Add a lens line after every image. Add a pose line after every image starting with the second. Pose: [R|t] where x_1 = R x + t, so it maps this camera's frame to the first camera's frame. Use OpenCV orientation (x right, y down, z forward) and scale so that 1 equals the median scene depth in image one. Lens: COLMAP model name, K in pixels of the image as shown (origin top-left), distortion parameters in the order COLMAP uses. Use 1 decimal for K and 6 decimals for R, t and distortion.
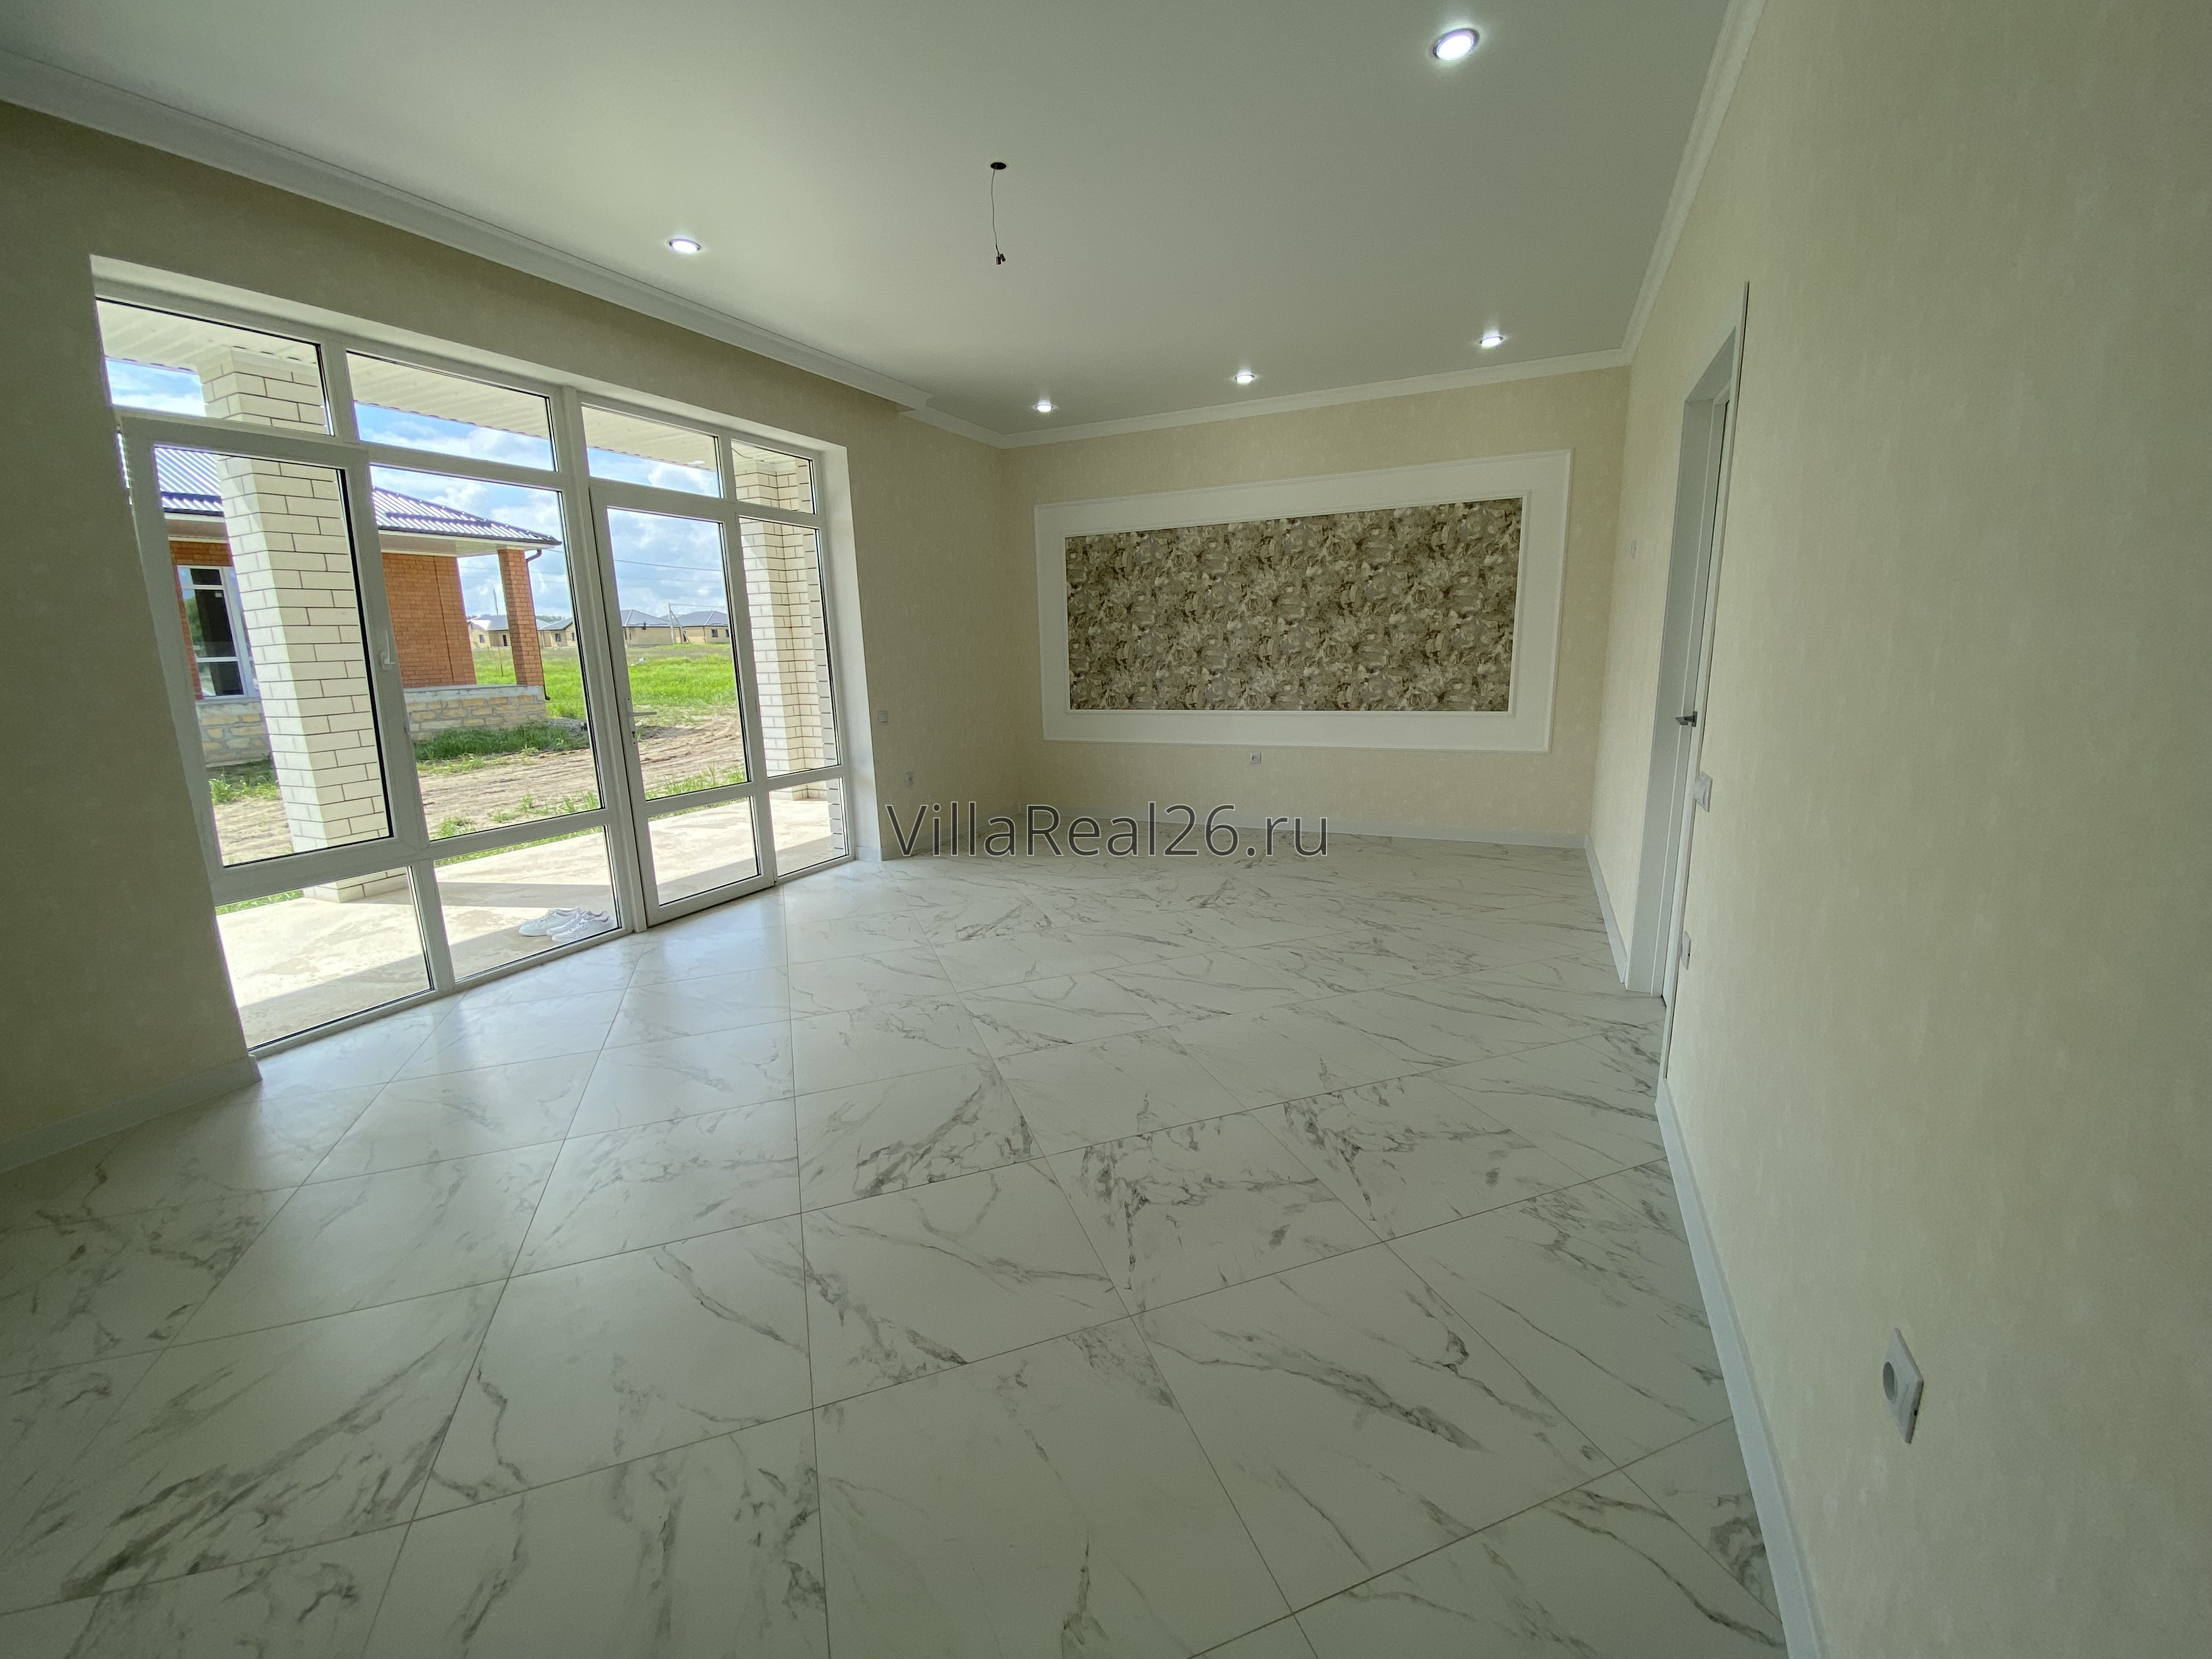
lens RADIAL K [[906.9, 0, 1096.2], [0, 906.9, 836.0], [0, 0, 1]] dist [0.009389, -0.004397]
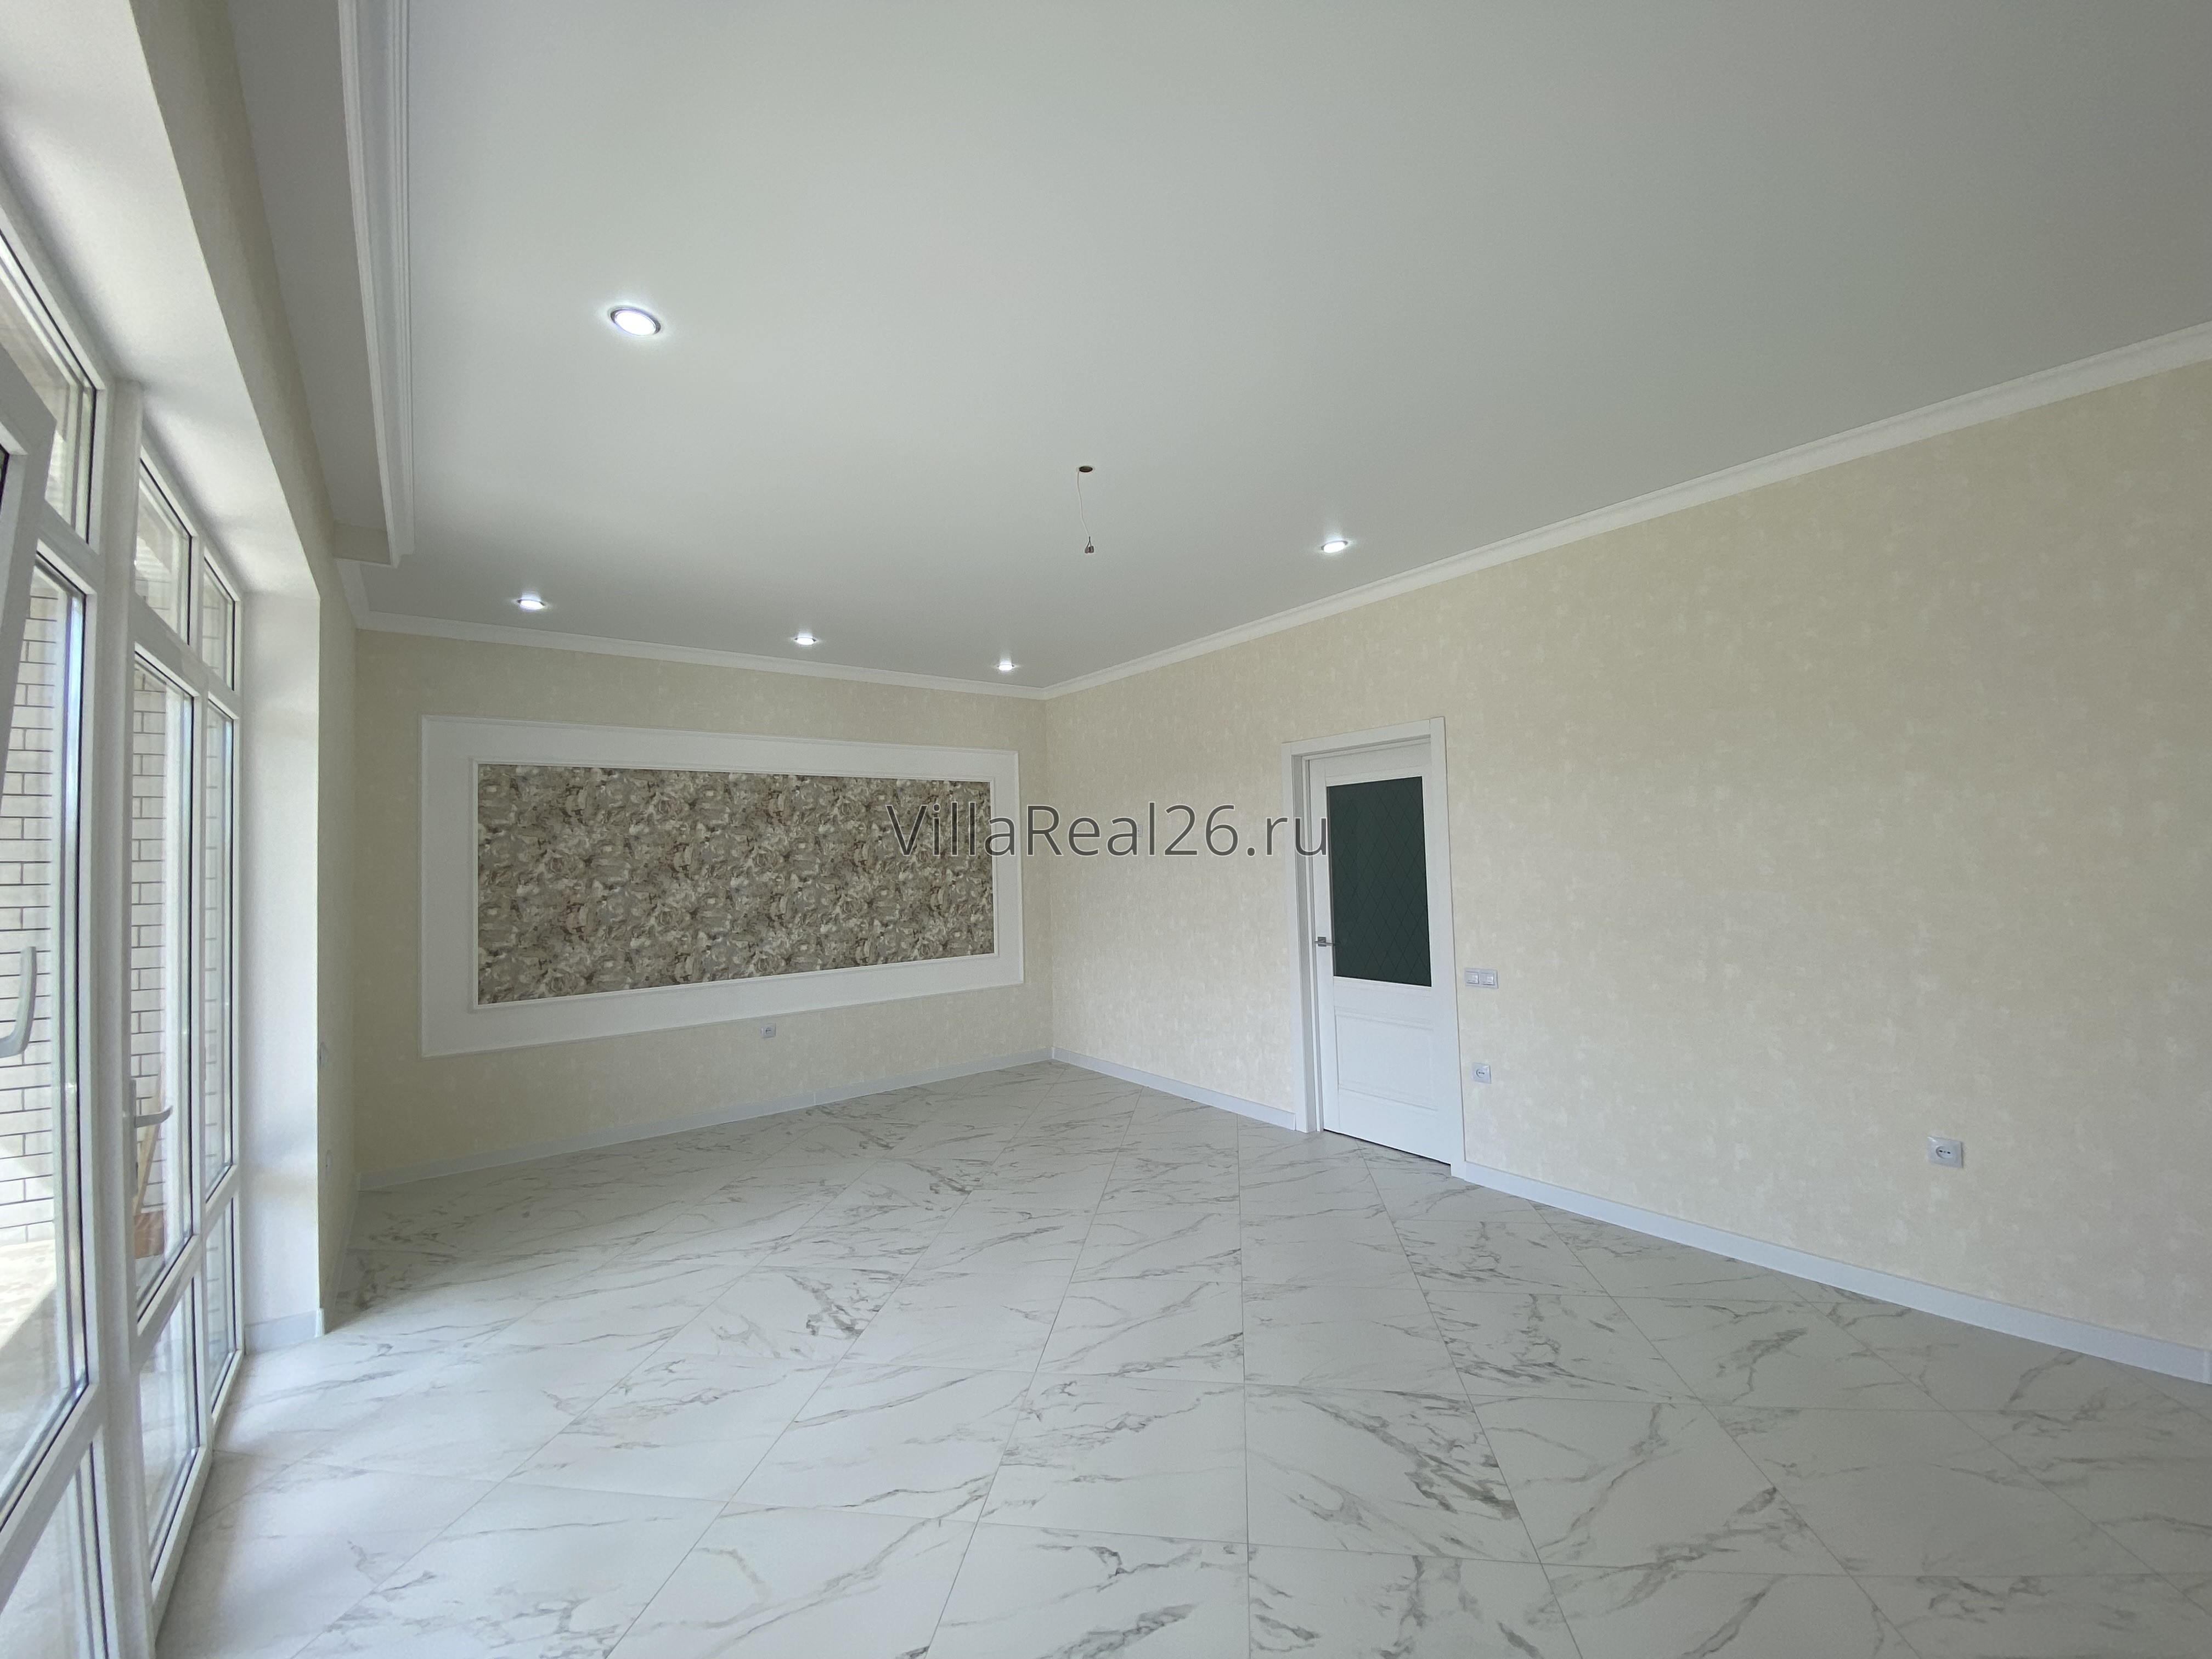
lens RADIAL K [[906.9, 0, 1113.9], [0, 906.9, 830.3], [0, 0, 1]] dist [0.009389, -0.004397]
pose [[0.441352, 0.037107, 0.896566, -0.542076], [0.192481, 0.971973, -0.134981, -0.103046], [-0.876447, 0.232146, 0.421840, 0.329418]]
